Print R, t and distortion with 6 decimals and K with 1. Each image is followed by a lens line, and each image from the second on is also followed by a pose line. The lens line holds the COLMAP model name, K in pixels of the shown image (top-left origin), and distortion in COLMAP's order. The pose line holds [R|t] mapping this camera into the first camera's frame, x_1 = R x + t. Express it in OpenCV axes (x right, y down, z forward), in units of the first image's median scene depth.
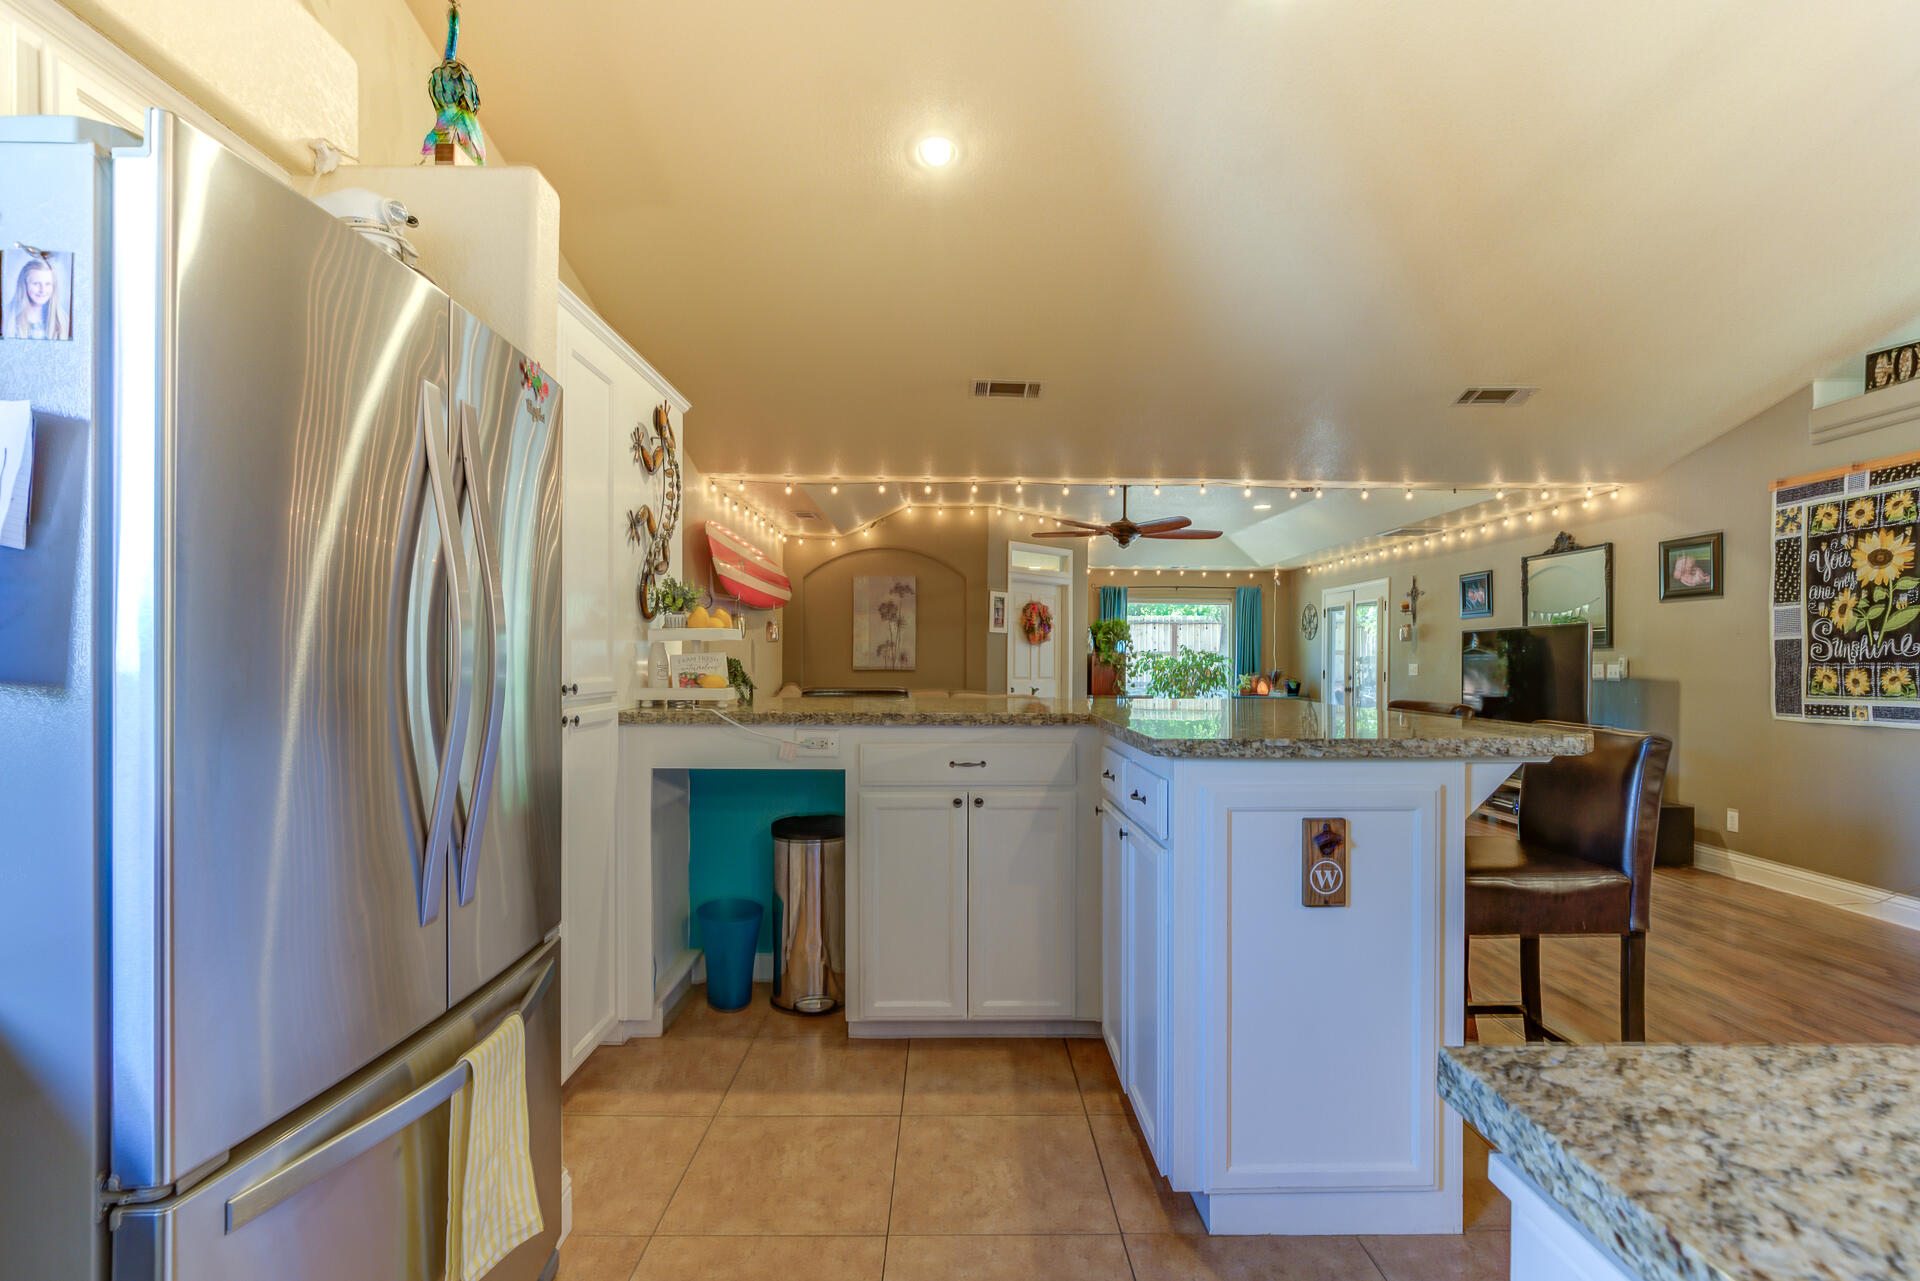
lens RADIAL K [[883.6, 0, 963.2], [0, 883.6, 660.7], [0, 0, 1]] dist [-0.000495, 0.000059]
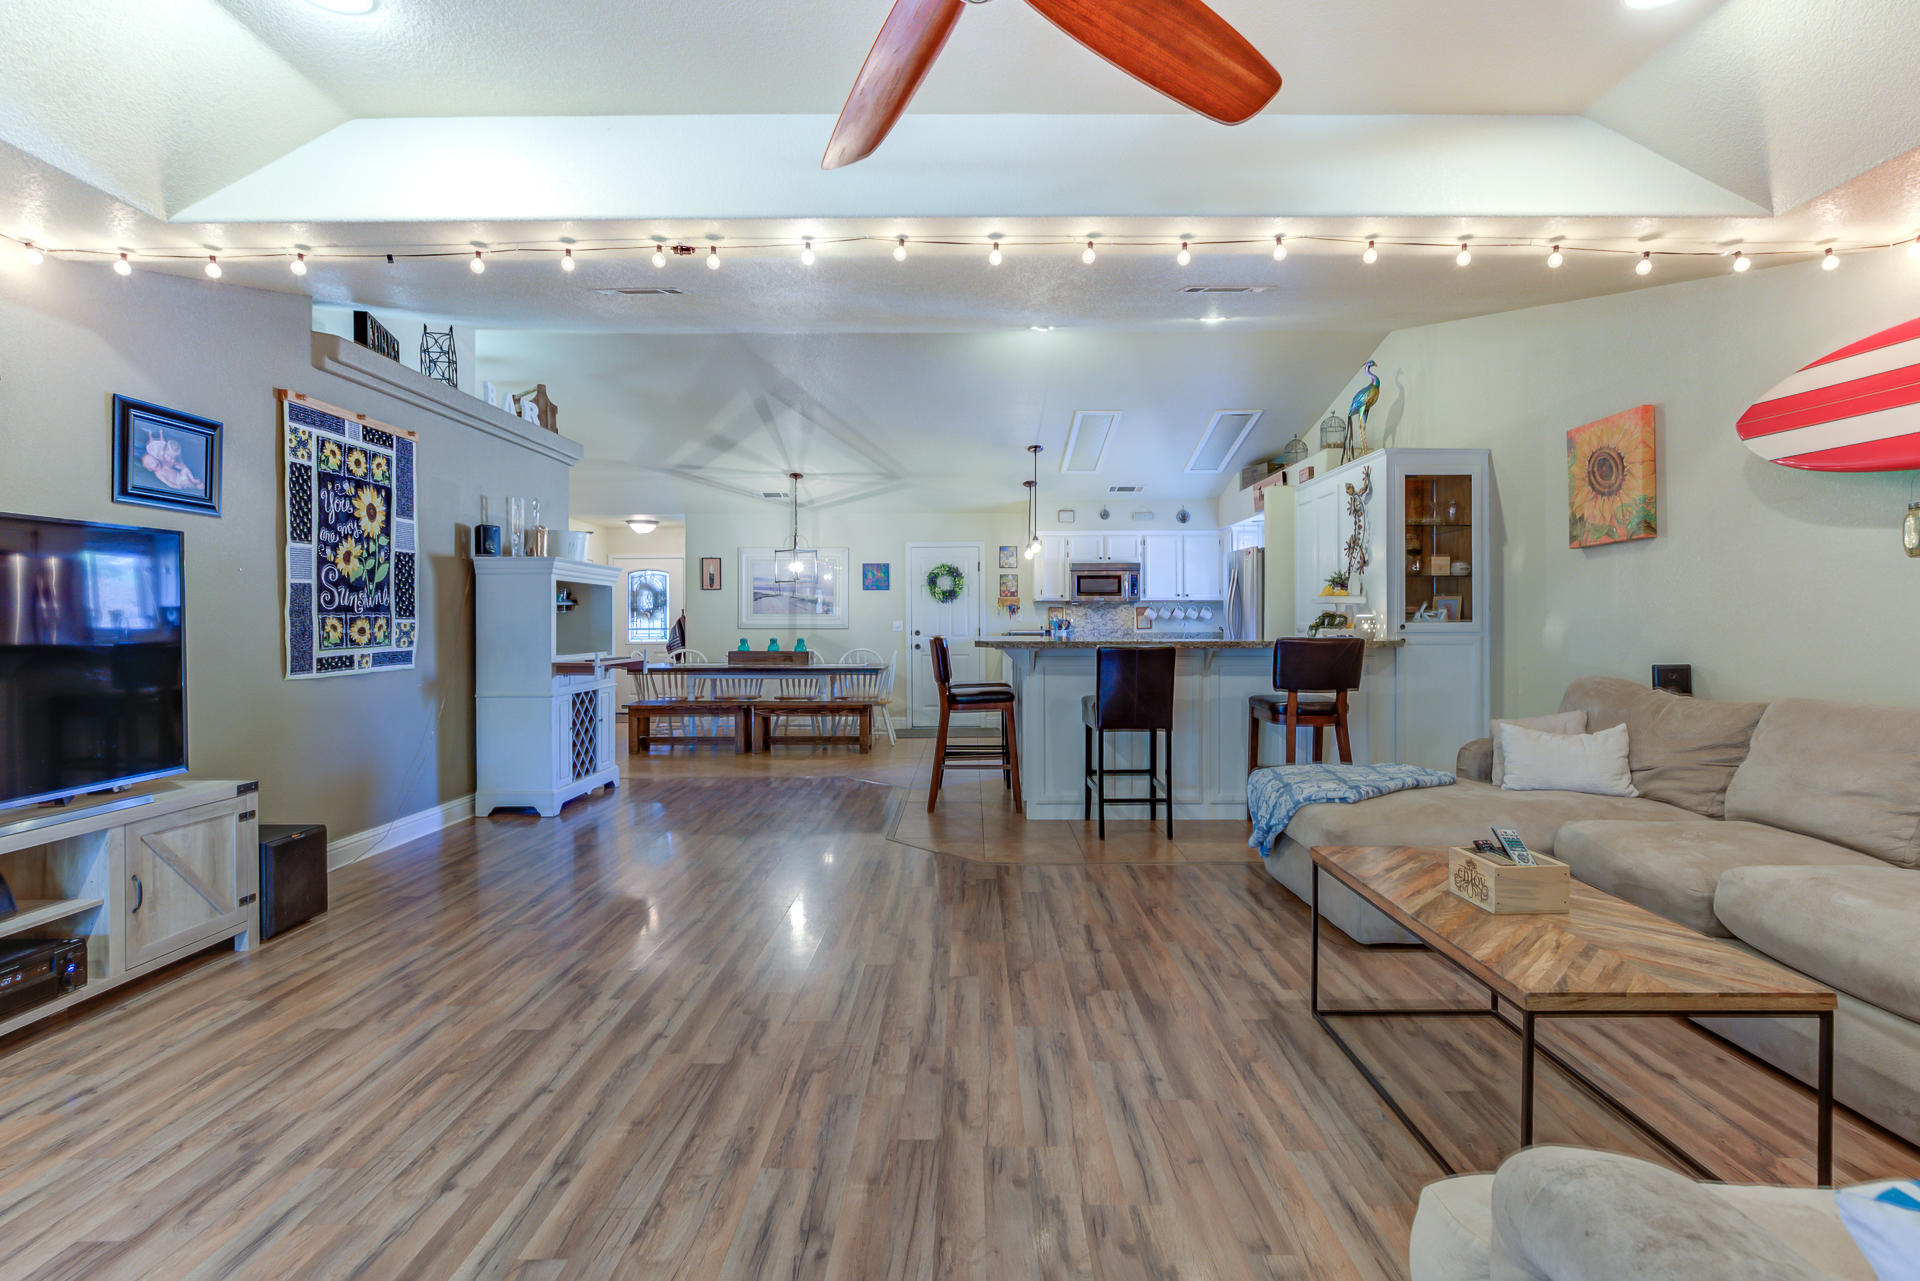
lens RADIAL K [[893.7, 0, 960.0], [0, 893.7, 640.5], [0, 0, 1]] dist [-0.007709, -0.000033]
pose [[-0.999682, -0.003634, 0.024954, 0.290786], [-0.003082, 0.999751, 0.022099, 0.009825], [-0.025029, 0.022015, -0.999444, 1.910681]]
